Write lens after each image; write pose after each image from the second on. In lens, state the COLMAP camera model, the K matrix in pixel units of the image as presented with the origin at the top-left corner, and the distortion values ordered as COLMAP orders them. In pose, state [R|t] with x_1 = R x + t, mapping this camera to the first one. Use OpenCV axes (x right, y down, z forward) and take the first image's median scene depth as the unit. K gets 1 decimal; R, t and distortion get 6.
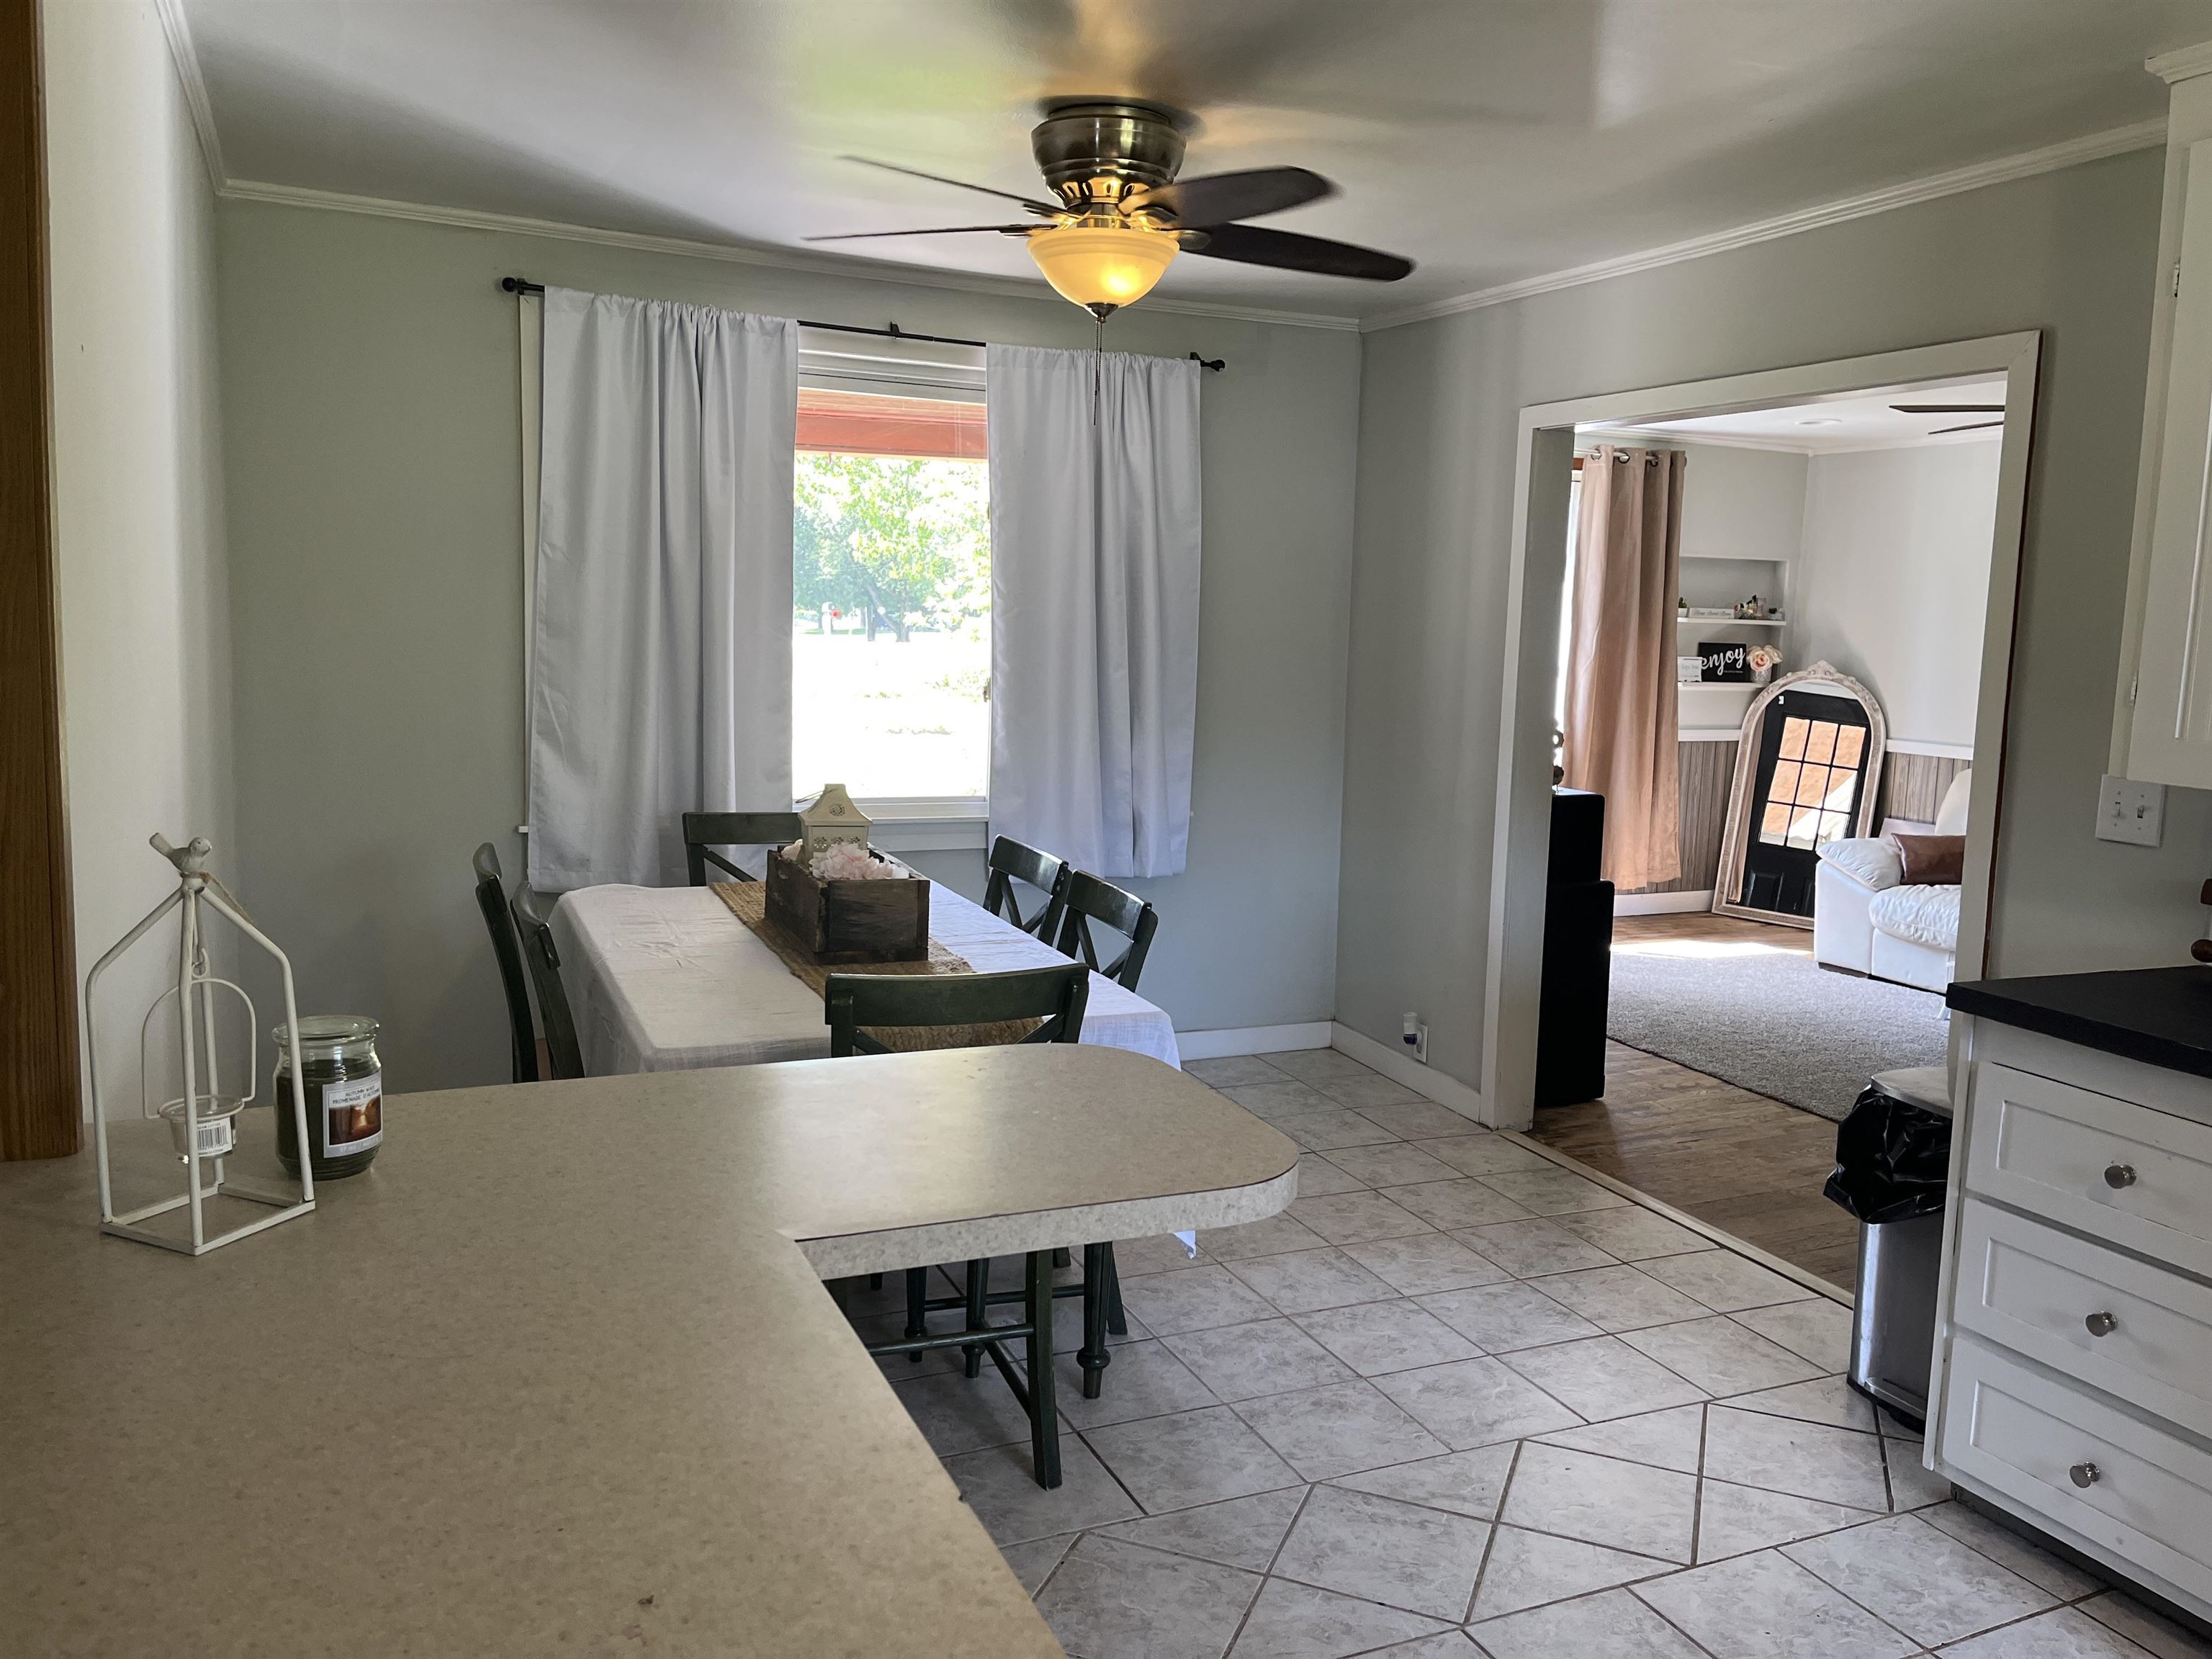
lens RADIAL K [[1669.0, 0, 1106.0], [0, 1669.0, 829.5], [0, 0, 1]] dist [0.075334, -0.104033]
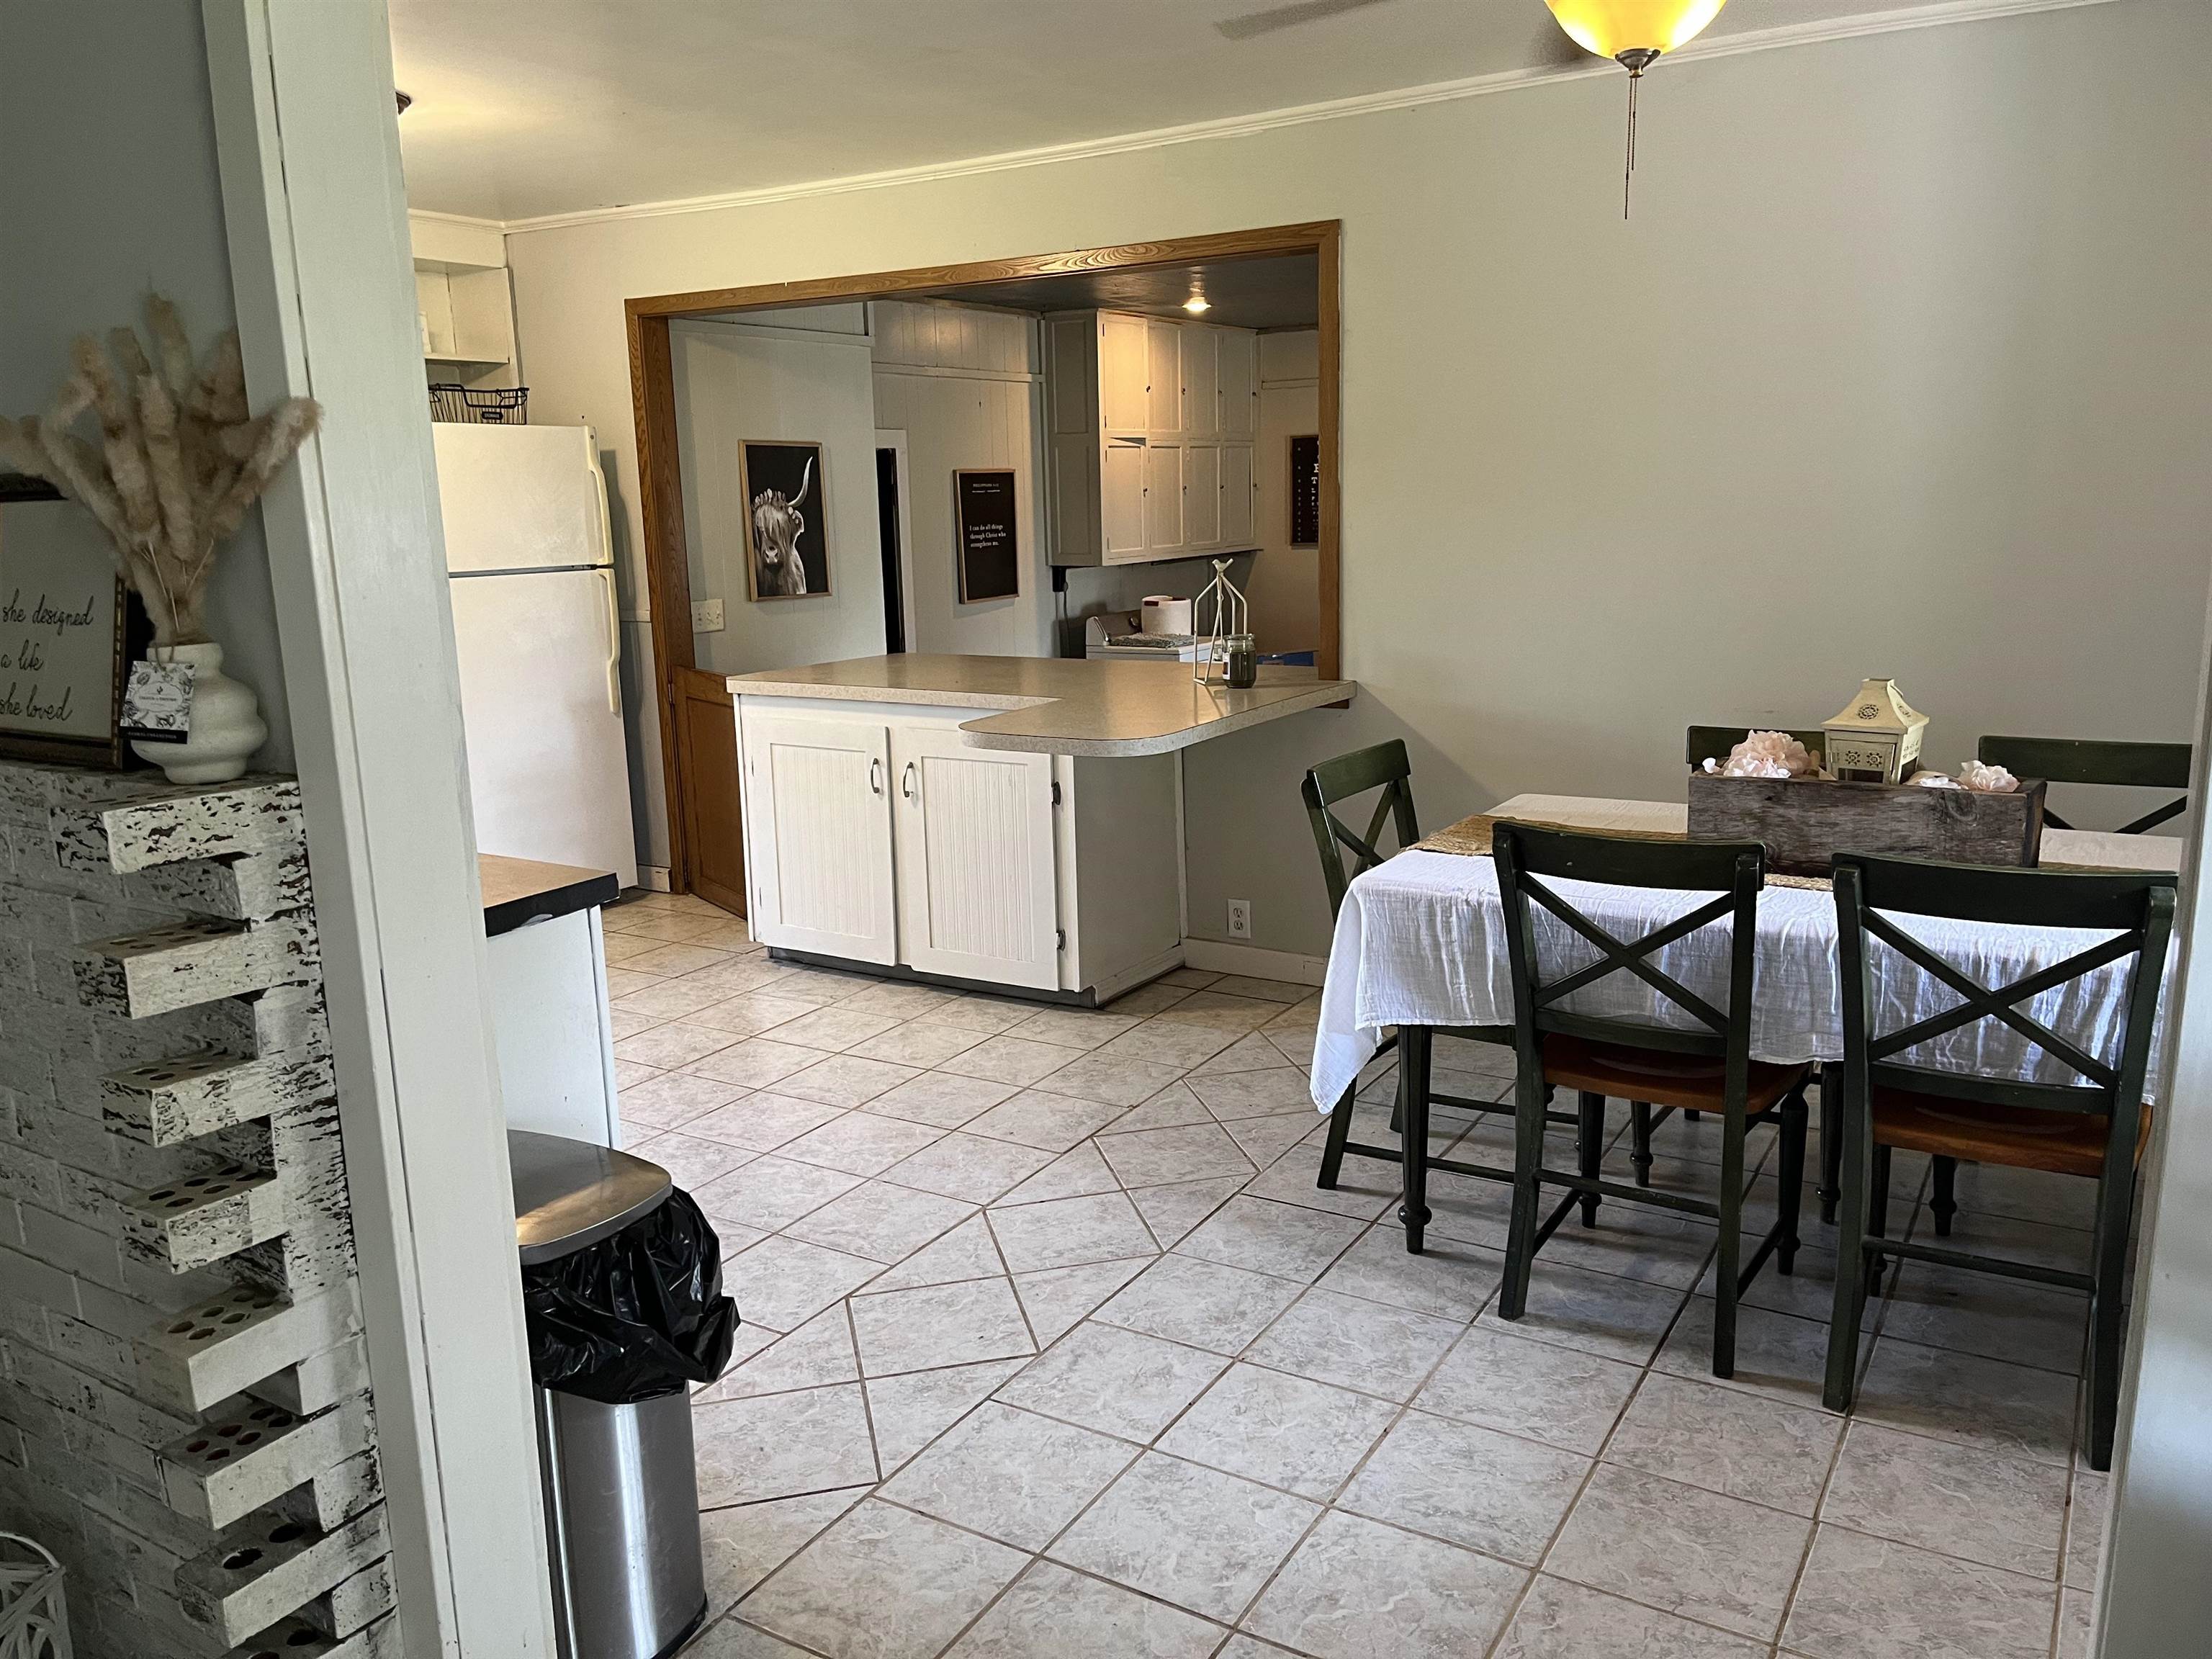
lens RADIAL K [[1669.0, 0, 1106.0], [0, 1669.0, 829.5], [0, 0, 1]] dist [0.075334, -0.104033]
pose [[-0.820759, 0.113753, -0.559835, 0.642232], [-0.063853, 0.955567, 0.287774, -0.175671], [0.567695, 0.271940, -0.777027, 1.512281]]
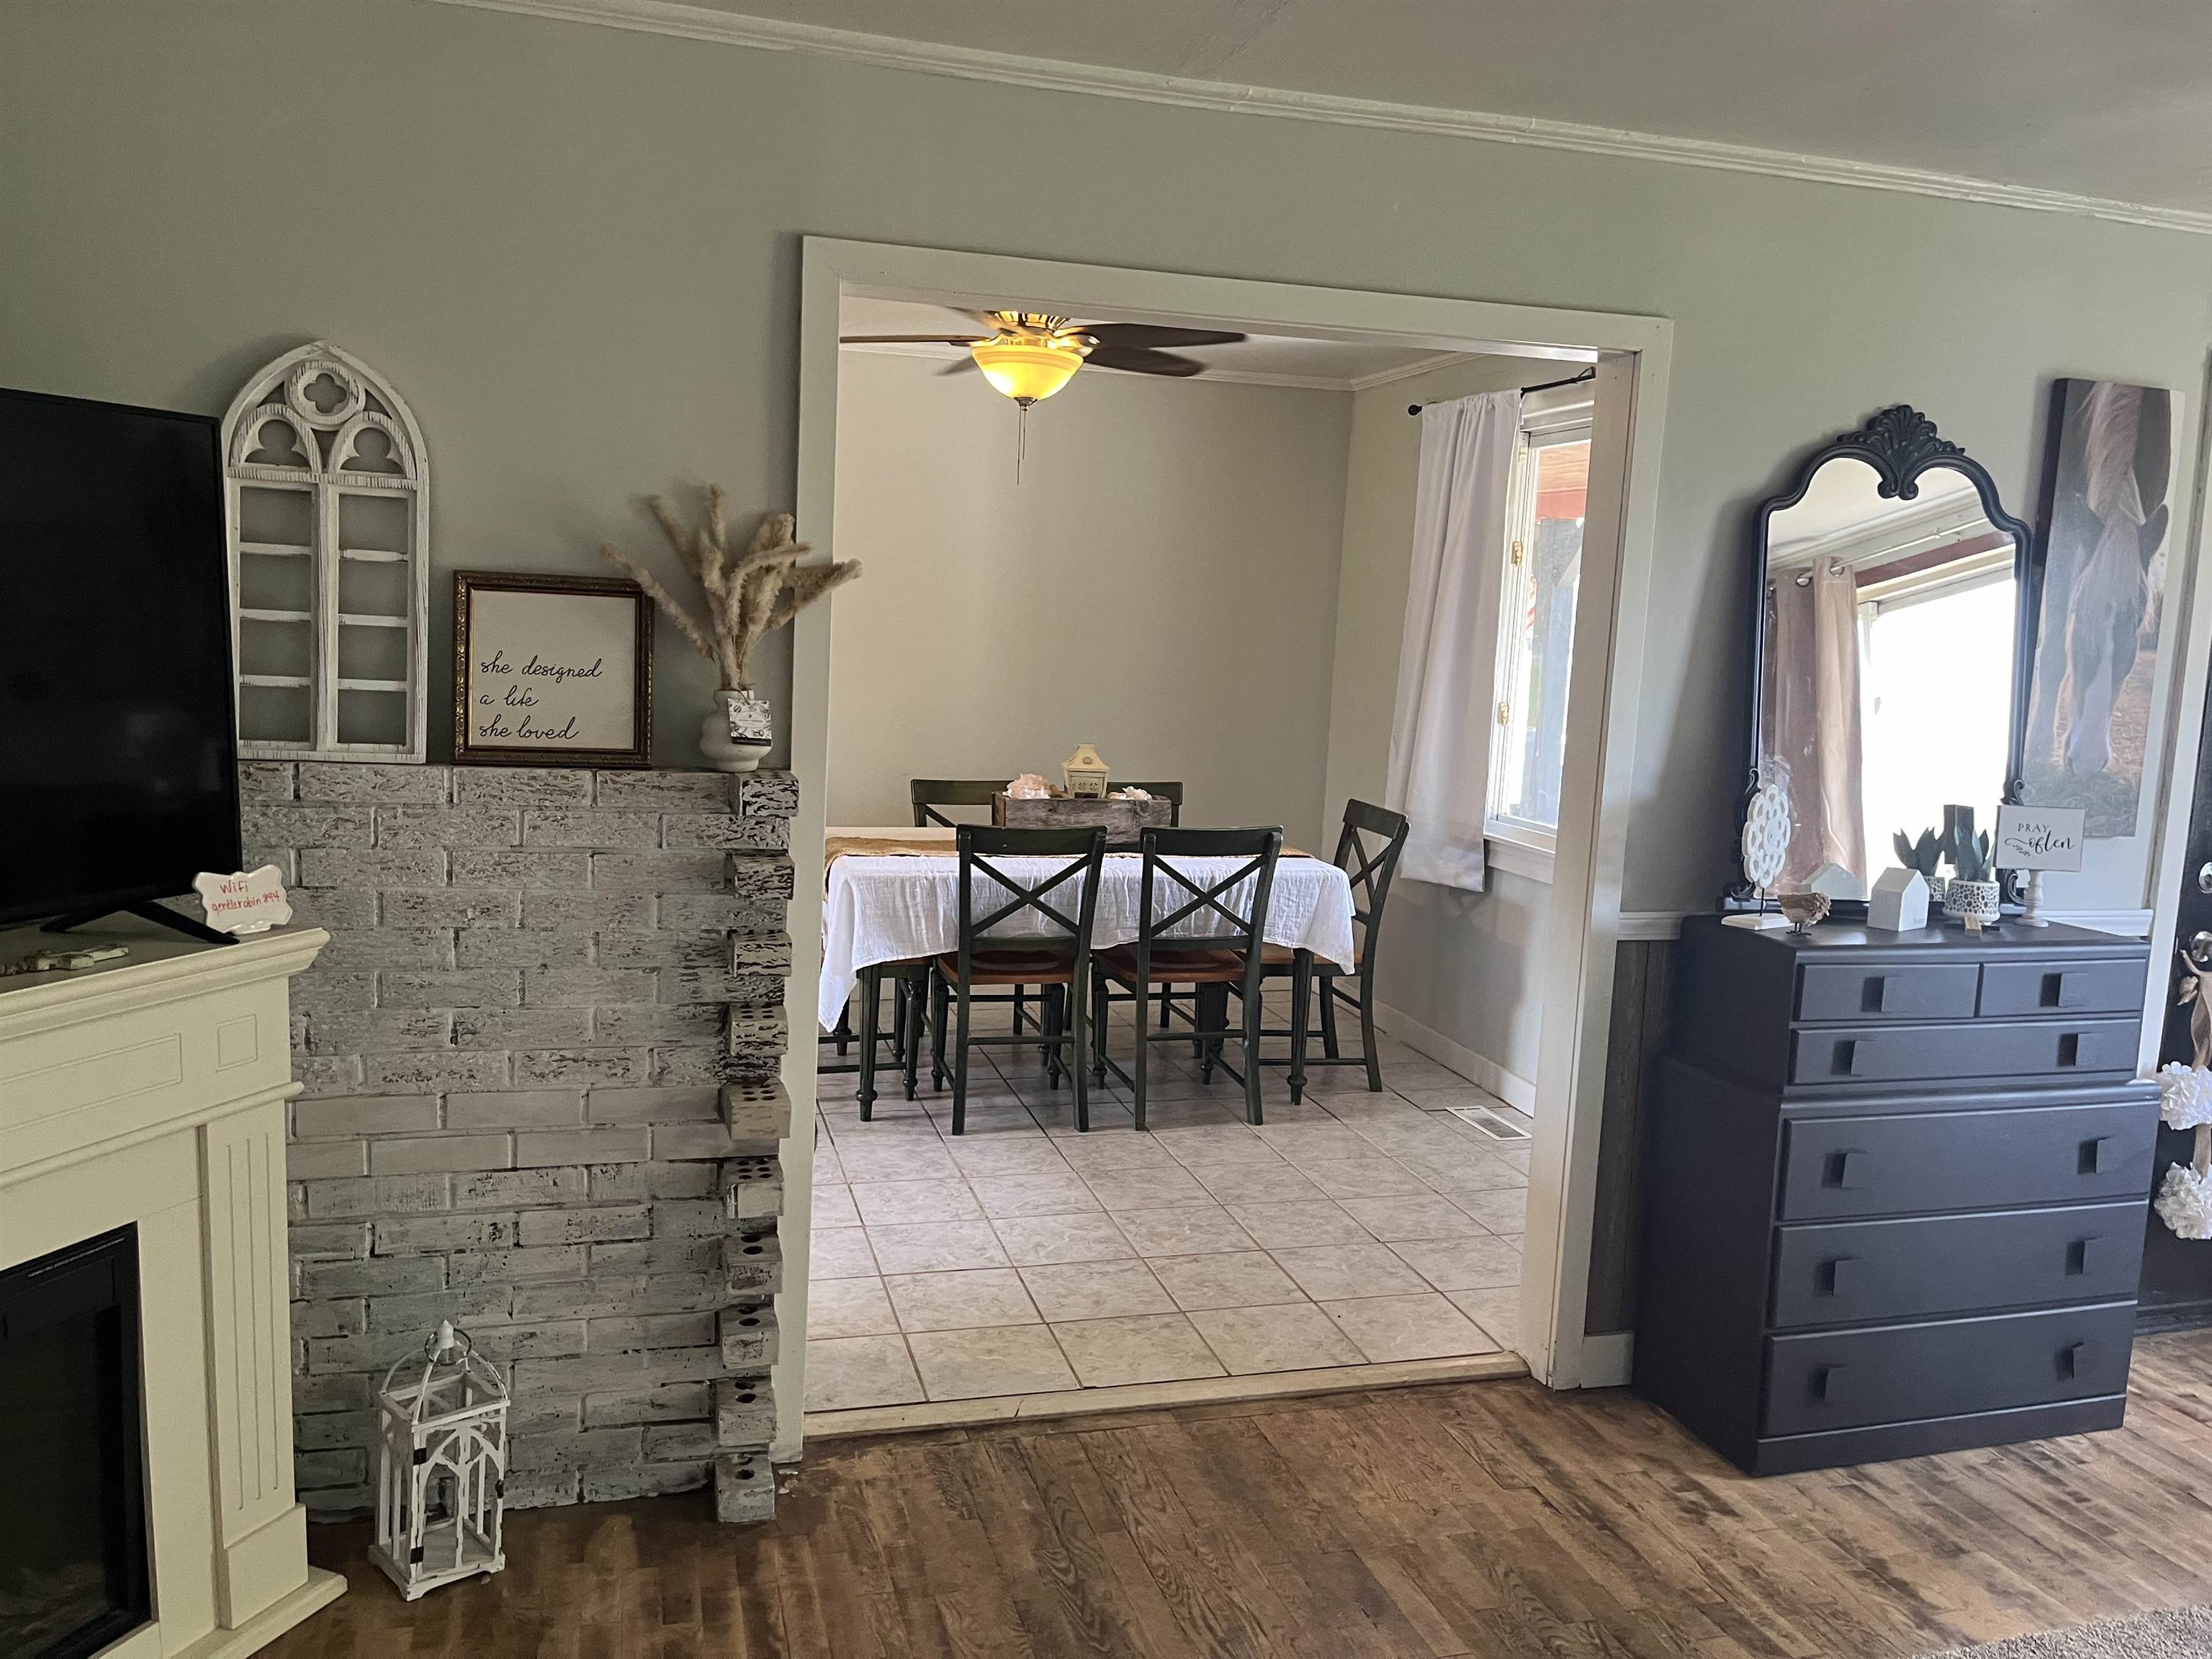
lens RADIAL K [[1669.0, 0, 1106.0], [0, 1669.0, 829.5], [0, 0, 1]] dist [0.075334, -0.104033]
pose [[-0.139932, 0.093756, -0.985712, 1.351884], [-0.173777, 0.977730, 0.117666, -0.131739], [0.974793, 0.187759, -0.120523, 1.262503]]
